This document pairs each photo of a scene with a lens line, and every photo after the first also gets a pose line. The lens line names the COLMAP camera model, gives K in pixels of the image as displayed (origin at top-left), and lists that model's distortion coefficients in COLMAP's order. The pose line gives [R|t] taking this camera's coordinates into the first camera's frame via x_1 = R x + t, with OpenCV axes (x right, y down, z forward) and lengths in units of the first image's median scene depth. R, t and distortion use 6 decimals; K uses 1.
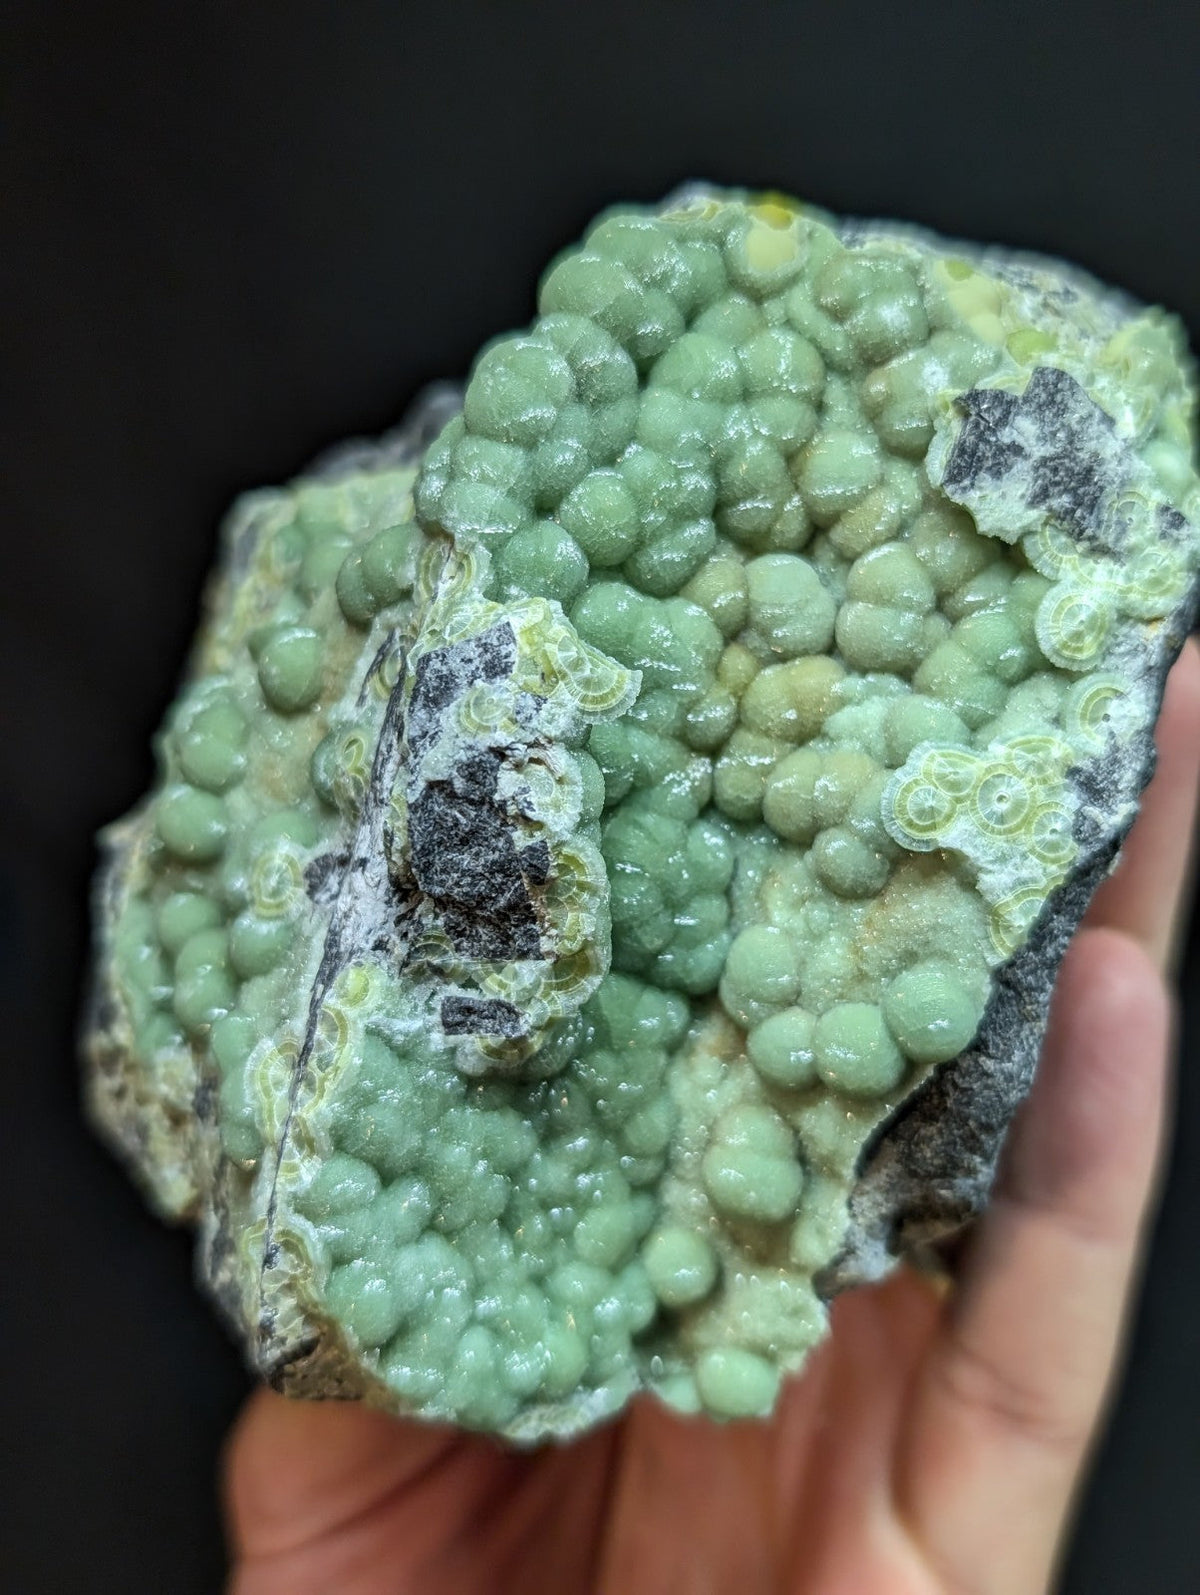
lens RADIAL K [[1773.4, 0, 607.8], [0, 1773.4, 805.7], [0, 0, 1]] dist [0.056845, 0.000000]
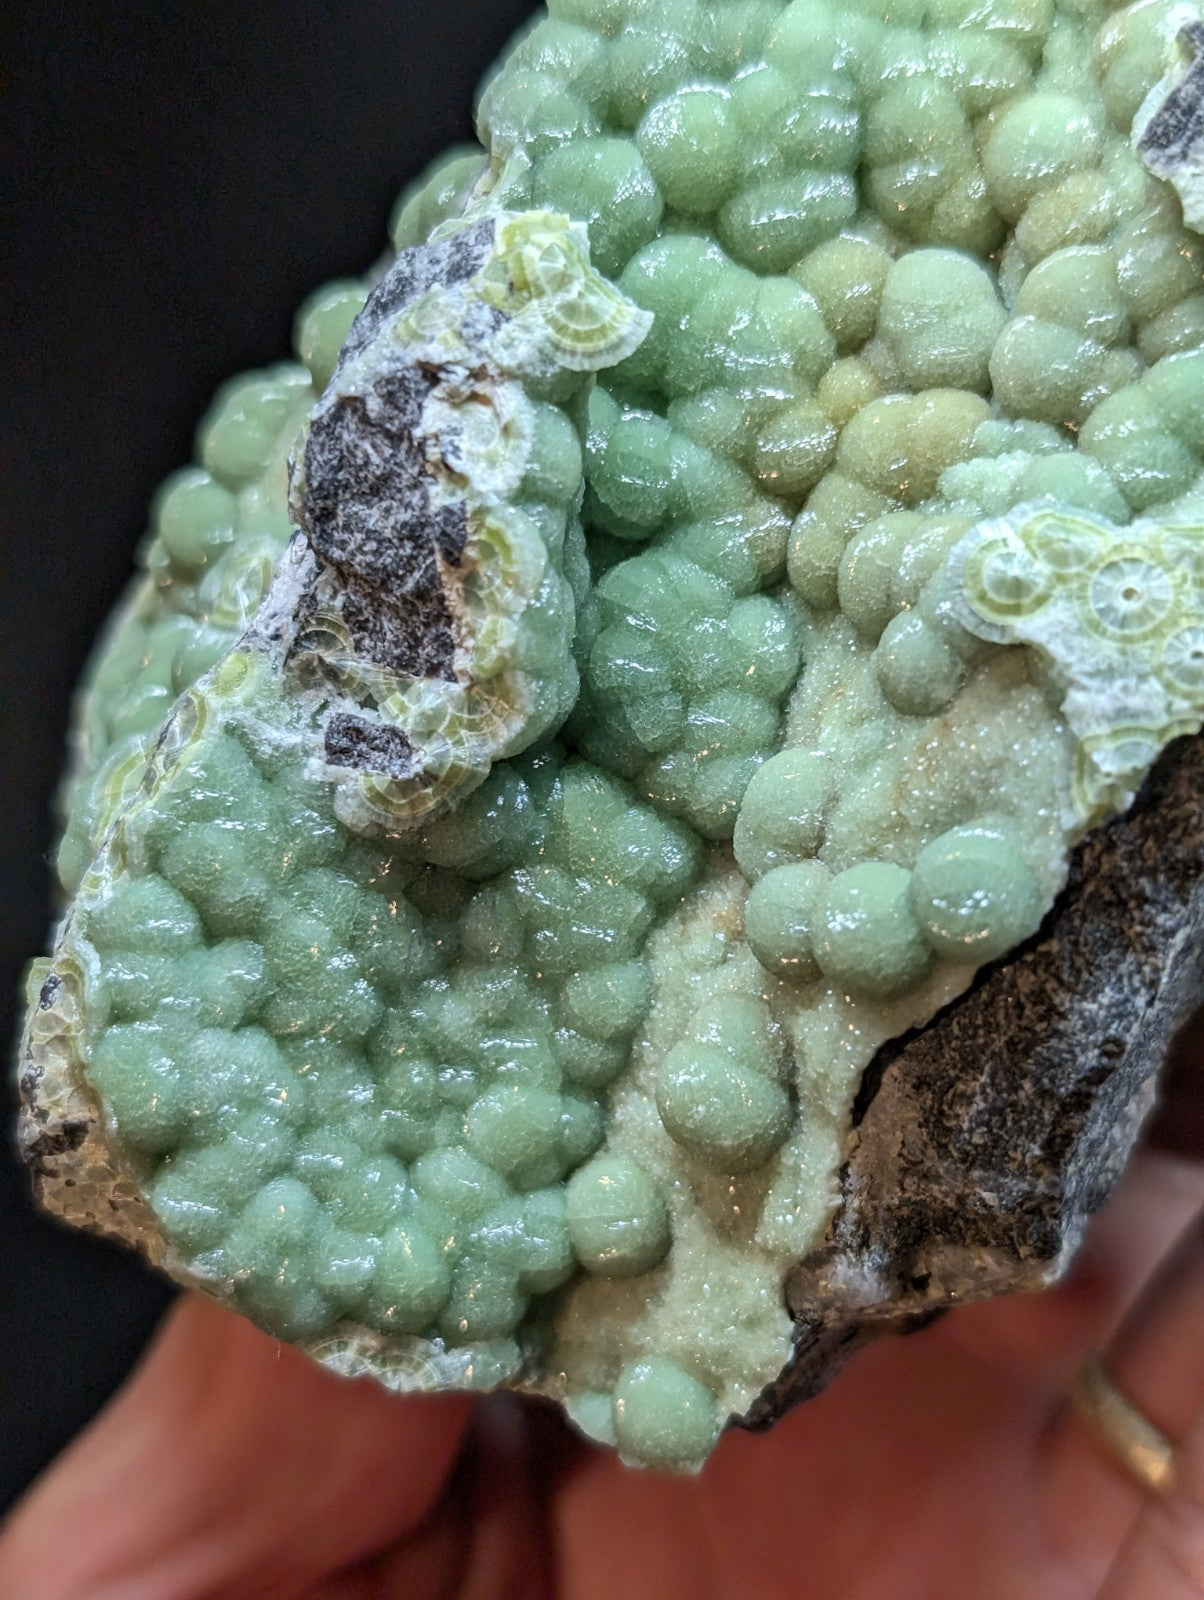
lens RADIAL K [[2439.6, 0, 632.2], [0, 2439.6, 821.0], [0, 0, 1]] dist [0.088638, 0.000000]
pose [[0.924204, 0.202515, -0.323783, 0.369108], [-0.239598, 0.967681, -0.078658, 0.202533], [0.297389, 0.150274, 0.942856, 0.062980]]
